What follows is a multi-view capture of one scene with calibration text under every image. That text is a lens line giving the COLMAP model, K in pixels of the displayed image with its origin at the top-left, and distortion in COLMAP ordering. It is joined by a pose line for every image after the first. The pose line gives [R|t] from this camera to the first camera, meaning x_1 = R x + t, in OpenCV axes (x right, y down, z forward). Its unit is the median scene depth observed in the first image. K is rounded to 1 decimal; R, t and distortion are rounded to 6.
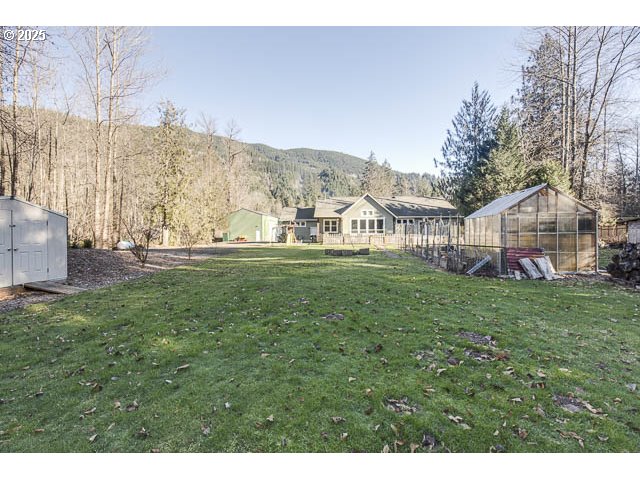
lens RADIAL K [[295.0, 0, 320.0], [0, 295.0, 240.0], [0, 0, 1]] dist [0.003956, 0.000007]
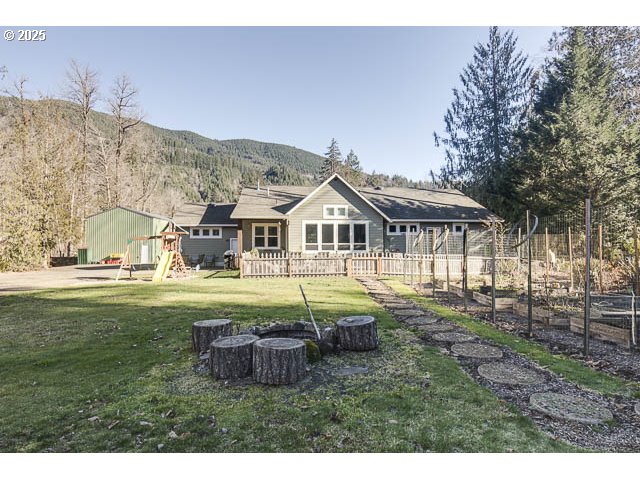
lens RADIAL K [[295.0, 0, 320.0], [0, 295.0, 240.0], [0, 0, 1]] dist [0.003956, 0.000007]
pose [[0.988720, 0.003133, 0.149743, 0.049161], [0.004041, 0.998859, -0.047583, -0.014981], [-0.149721, 0.047651, 0.987579, 0.442550]]
